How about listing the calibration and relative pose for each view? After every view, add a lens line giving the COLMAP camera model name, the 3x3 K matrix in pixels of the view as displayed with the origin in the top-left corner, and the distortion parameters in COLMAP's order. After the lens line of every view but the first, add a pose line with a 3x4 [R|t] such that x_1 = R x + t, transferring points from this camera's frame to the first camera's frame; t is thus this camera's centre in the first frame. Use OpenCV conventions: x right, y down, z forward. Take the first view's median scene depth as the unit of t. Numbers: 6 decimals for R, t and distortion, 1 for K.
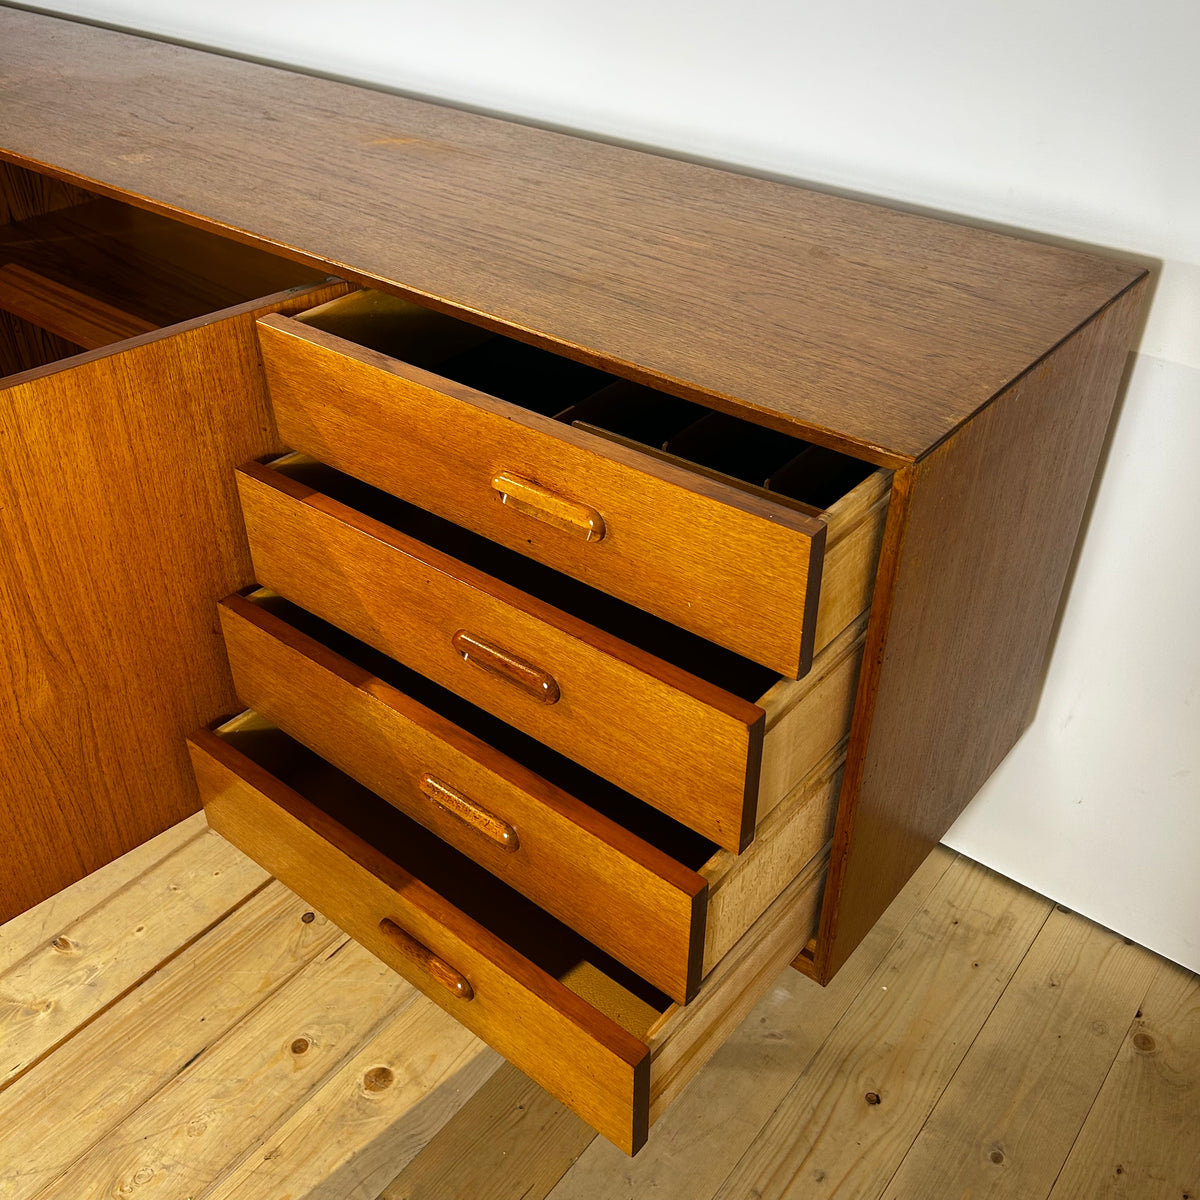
lens RADIAL K [[1219.8, 0, 593.7], [0, 1219.8, 590.8], [0, 0, 1]] dist [0.049797, -0.105126]
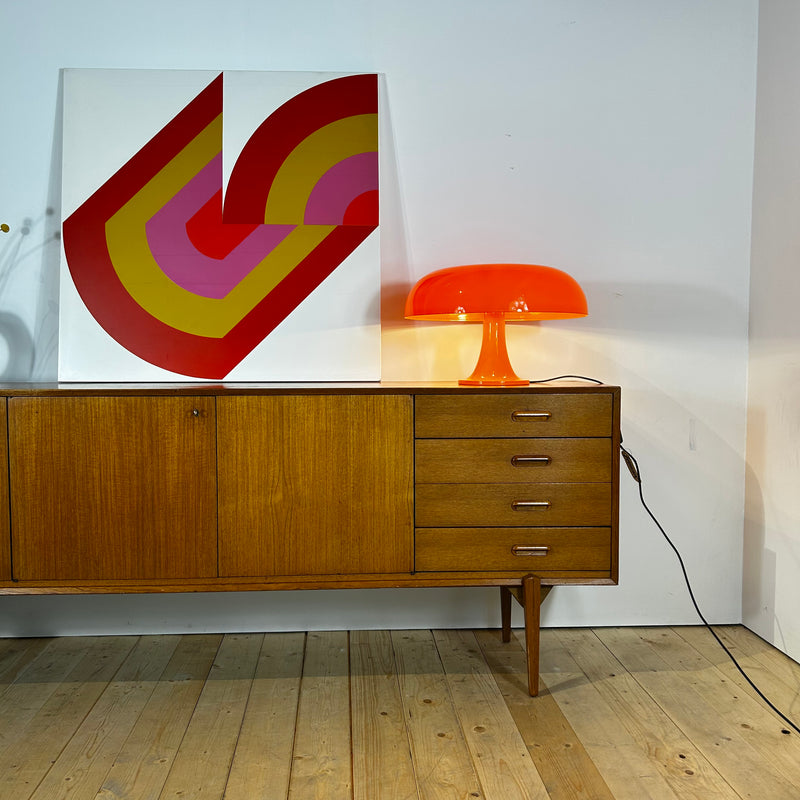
lens RADIAL K [[803.9, 0, 395.8], [0, 803.9, 399.1], [0, 0, 1]] dist [0.130194, -0.317202]
pose [[0.746121, -0.043549, 0.664385, -1.316300], [0.386526, 0.840823, -0.378964, 0.416011], [-0.542127, 0.539555, 0.644189, -0.209093]]
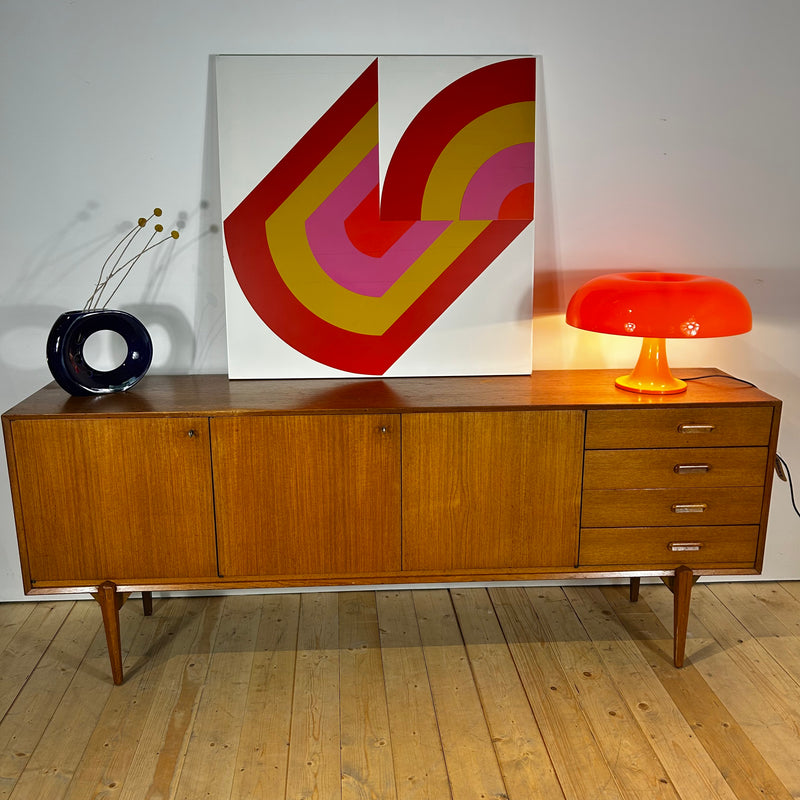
lens RADIAL K [[807.7, 0, 395.4], [0, 807.7, 400.2], [0, 0, 1]] dist [0.089607, -0.174111]
pose [[0.743087, -0.176294, 0.645556, -1.635113], [0.390437, 0.897680, -0.204278, -0.032835], [-0.543490, 0.403845, 0.735886, -0.248434]]
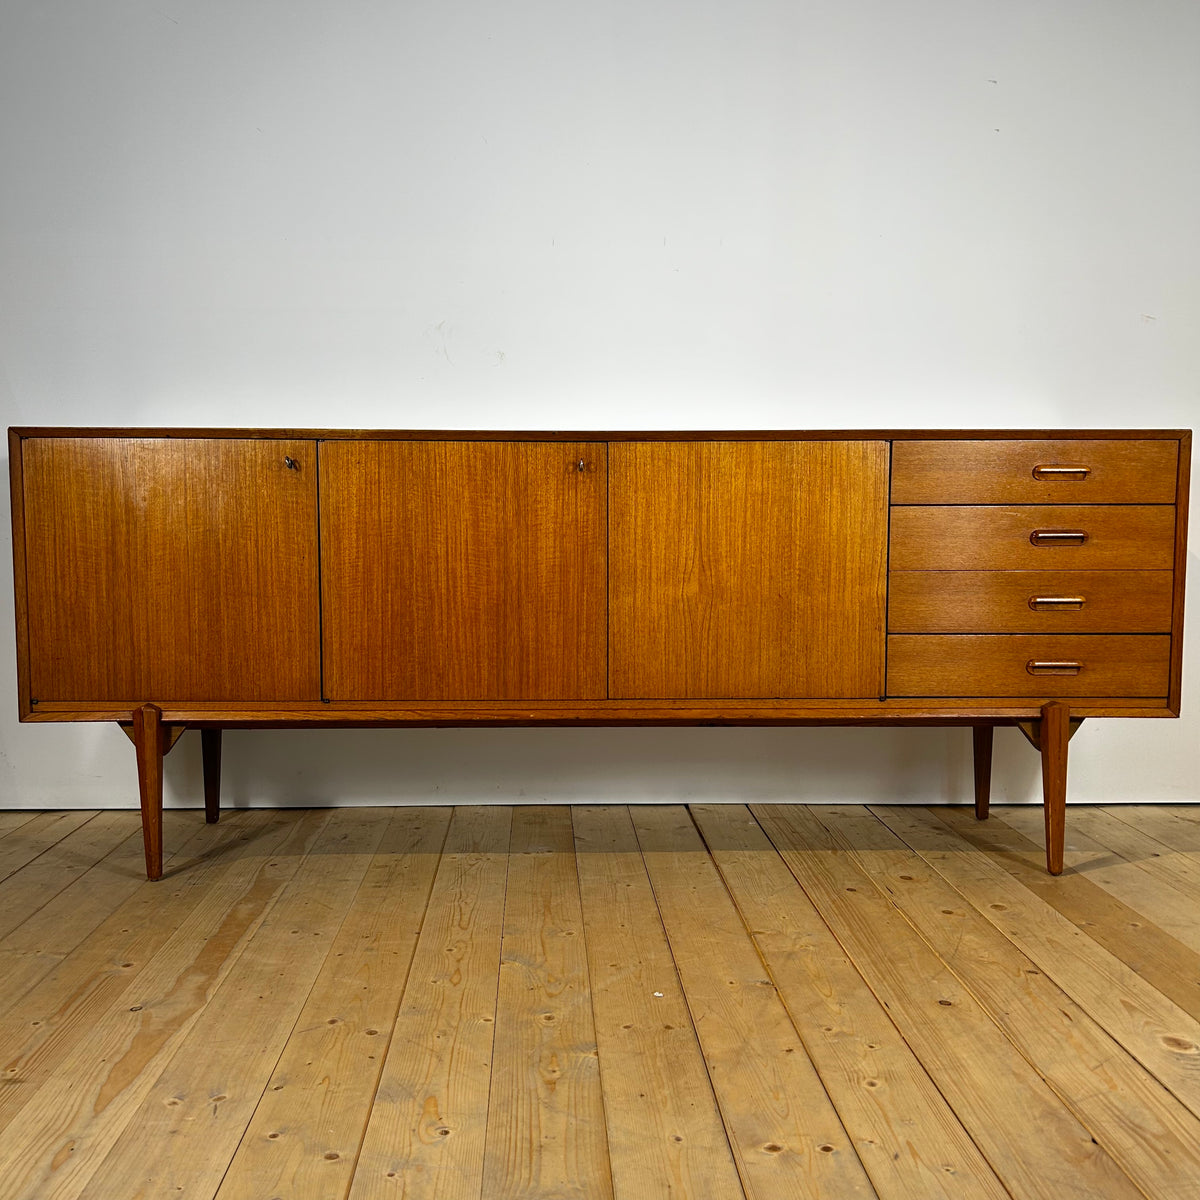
lens RADIAL K [[1209.5, 0, 597.2], [0, 1209.5, 598.9], [0, 0, 1]] dist [0.100442, -0.200315]
pose [[0.760272, -0.053511, 0.647397, -1.645759], [0.374719, 0.850206, -0.369778, 0.472492], [-0.530634, 0.523724, 0.666439, 0.019813]]
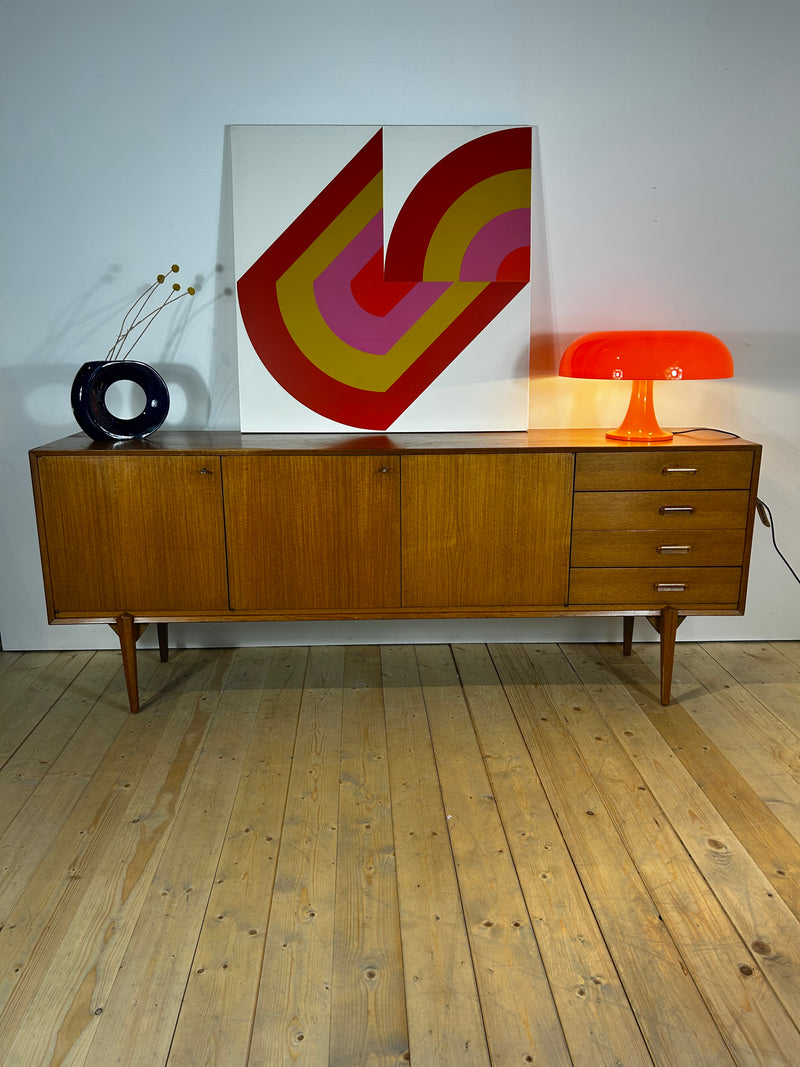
lens RADIAL K [[804.8, 0, 400.4], [0, 804.8, 531.2], [0, 0, 1]] dist [0.109867, -0.232770]
pose [[0.758117, -0.164536, 0.631020, -1.704231], [0.379825, 0.897980, -0.222183, 0.214813], [-0.530086, 0.408118, 0.743269, -0.265732]]
